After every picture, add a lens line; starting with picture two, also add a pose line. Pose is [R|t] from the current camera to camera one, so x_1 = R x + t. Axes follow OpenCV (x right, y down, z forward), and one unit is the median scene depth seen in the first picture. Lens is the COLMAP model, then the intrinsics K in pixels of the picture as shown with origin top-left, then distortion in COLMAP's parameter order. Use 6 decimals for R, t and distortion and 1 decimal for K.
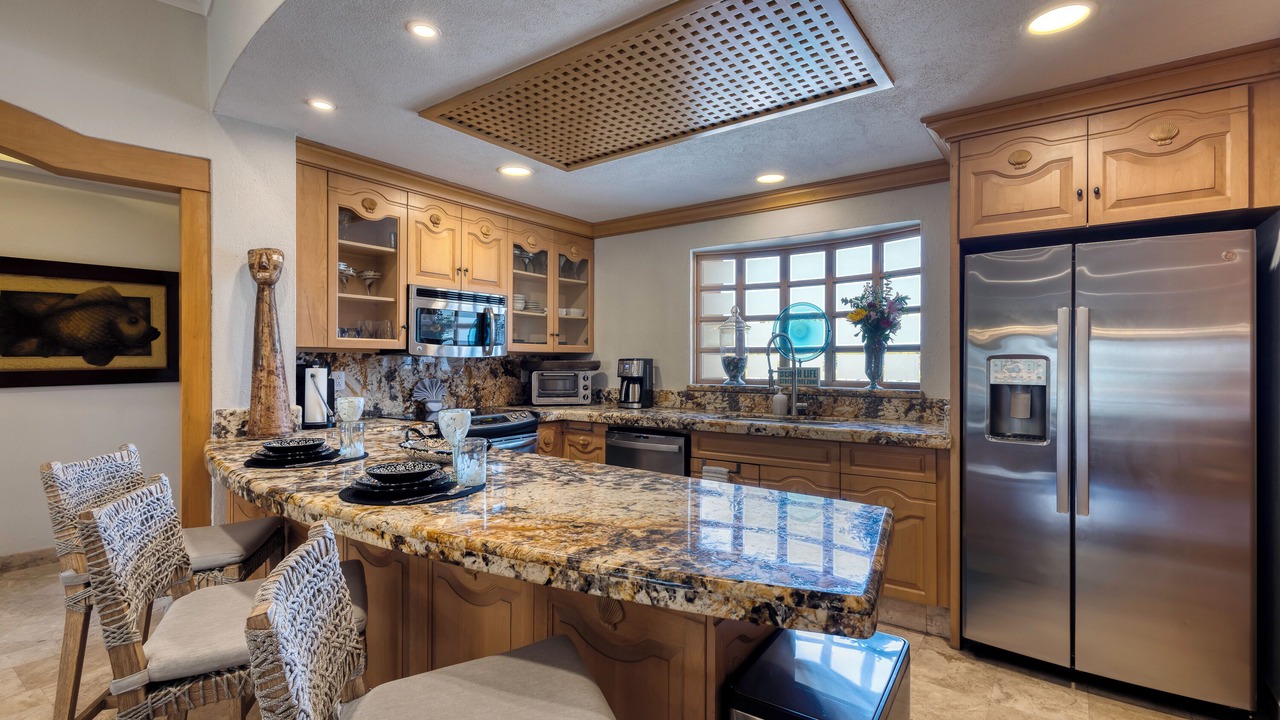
lens RADIAL K [[586.0, 0, 647.8], [0, 586.0, 358.4], [0, 0, 1]] dist [0.008273, -0.000105]
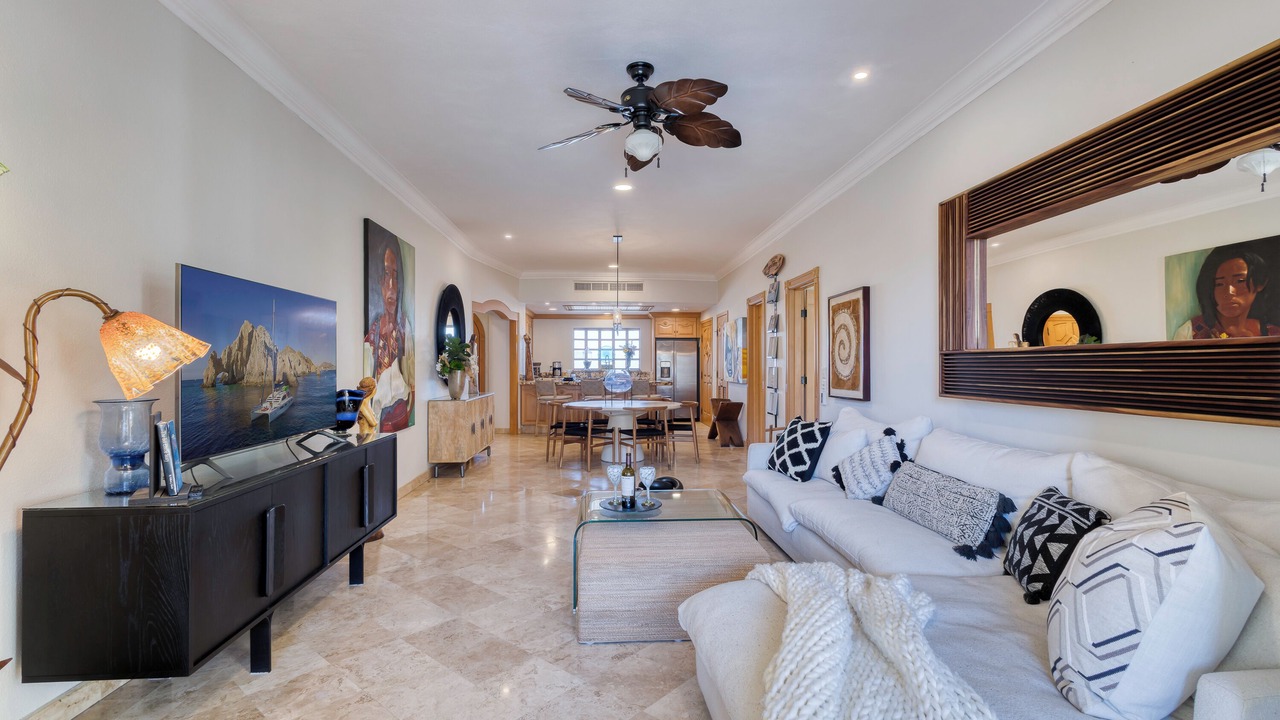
lens RADIAL K [[586.0, 0, 638.8], [0, 586.0, 359.9], [0, 0, 1]] dist [0.008273, -0.000105]
pose [[0.776587, 0.003107, 0.630002, -1.878903], [-0.000488, 0.999991, -0.004330, 0.003734], [-0.630010, 0.003055, 0.776581, -1.917628]]
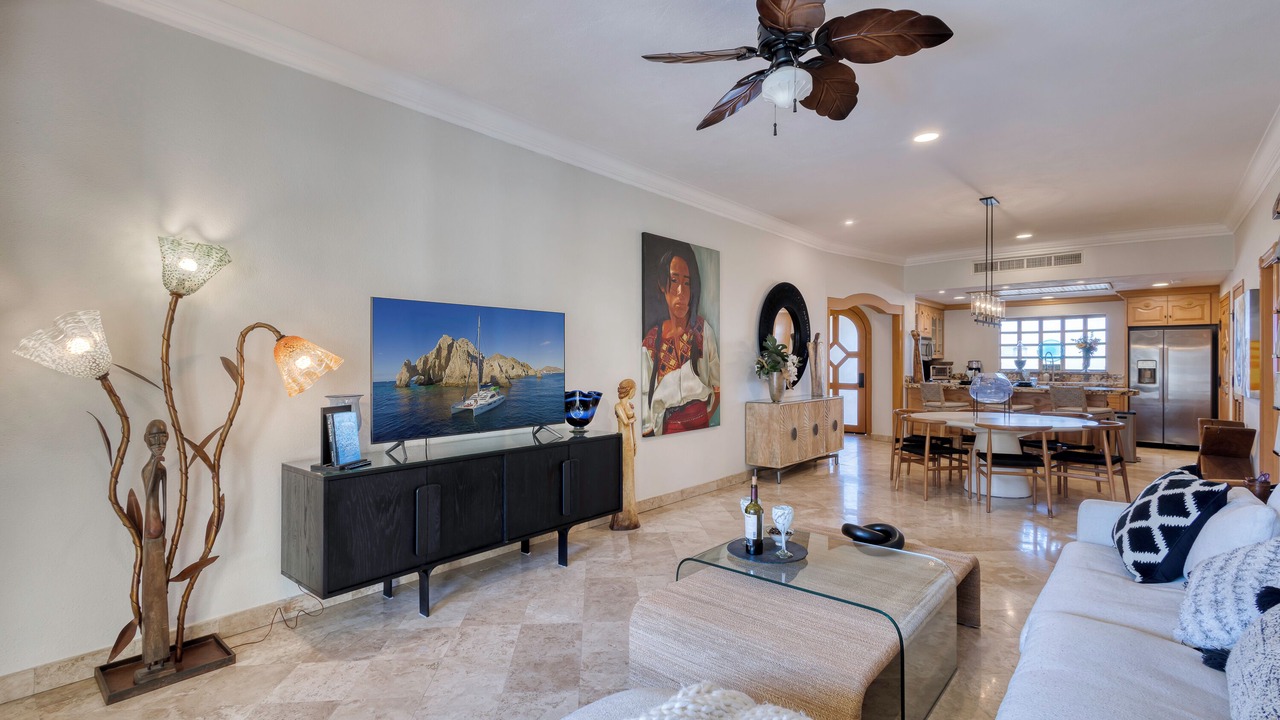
lens RADIAL K [[586.0, 0, 637.9], [0, 586.0, 358.1], [0, 0, 1]] dist [0.008273, -0.000105]
pose [[0.994952, -0.001489, -0.100345, -1.402620], [0.001300, 0.999997, -0.001954, -0.009257], [0.100348, 0.001814, 0.994951, -1.931934]]
